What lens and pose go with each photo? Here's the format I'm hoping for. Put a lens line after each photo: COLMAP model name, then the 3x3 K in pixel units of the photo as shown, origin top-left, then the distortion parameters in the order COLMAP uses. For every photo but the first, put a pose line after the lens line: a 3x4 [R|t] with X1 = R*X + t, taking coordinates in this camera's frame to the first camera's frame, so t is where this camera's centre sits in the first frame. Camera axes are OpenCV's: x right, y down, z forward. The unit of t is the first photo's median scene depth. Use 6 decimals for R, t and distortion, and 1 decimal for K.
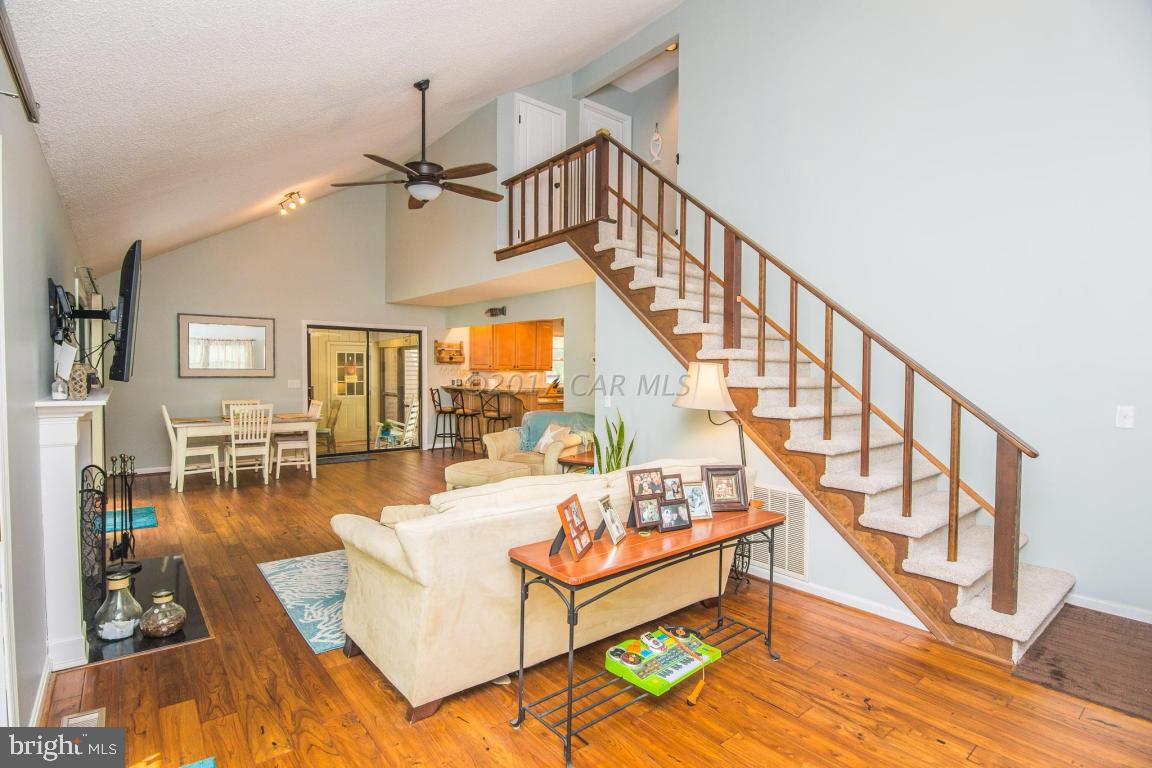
lens RADIAL K [[560.4, 0, 576.0], [0, 560.4, 384.0], [0, 0, 1]] dist [-0.012477, -0.000378]
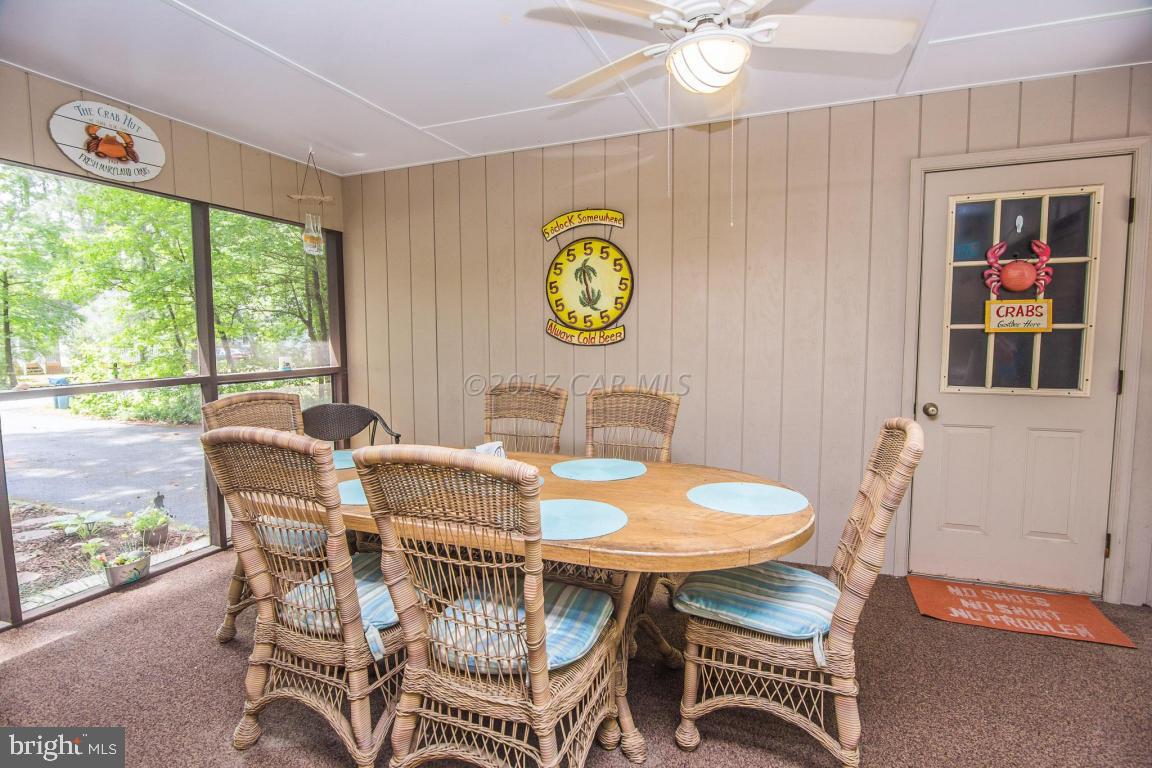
lens RADIAL K [[560.4, 0, 576.0], [0, 560.4, 384.0], [0, 0, 1]] dist [-0.012477, -0.000378]
pose [[0.480783, 0.064733, -0.874447, -0.421665], [-0.020126, 0.997823, 0.062801, 0.011354], [0.876609, -0.012595, 0.481039, 1.068968]]
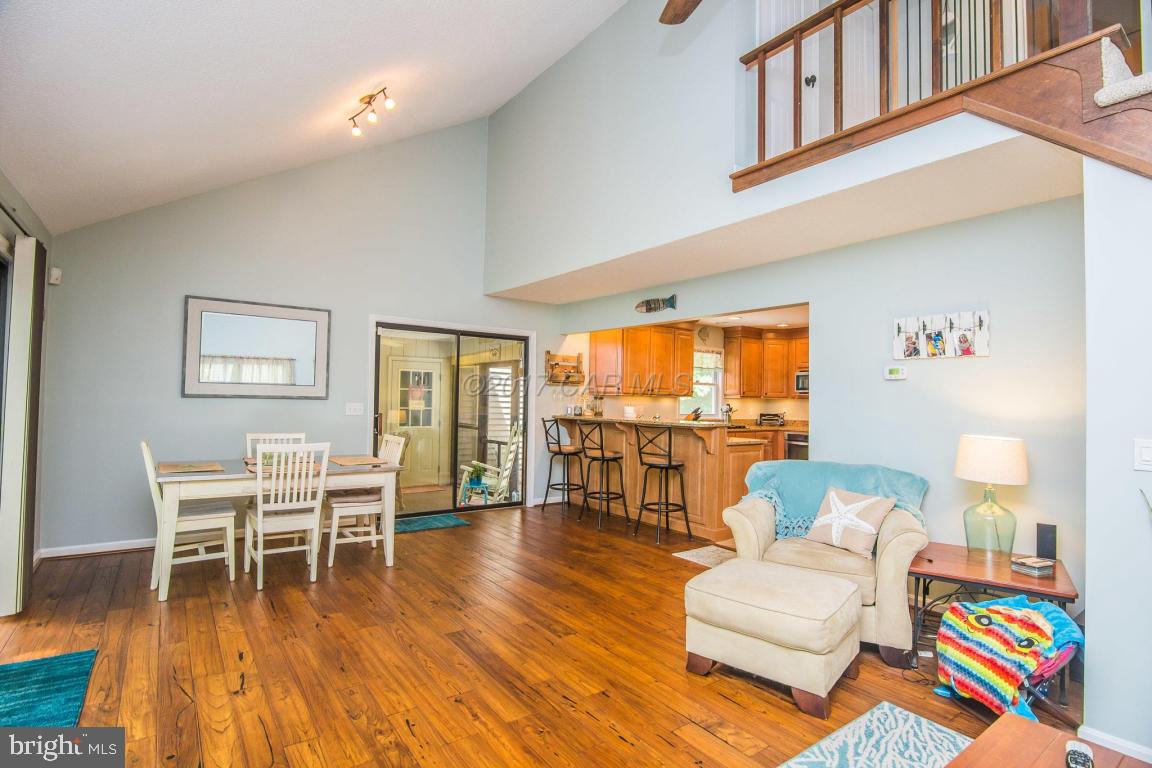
lens RADIAL K [[560.4, 0, 576.0], [0, 560.4, 384.0], [0, 0, 1]] dist [-0.012477, -0.000378]
pose [[0.998702, 0.010110, -0.049914, -0.211139], [-0.012965, 0.998279, -0.057194, 0.004735], [0.049250, 0.057767, 0.997115, 0.350724]]
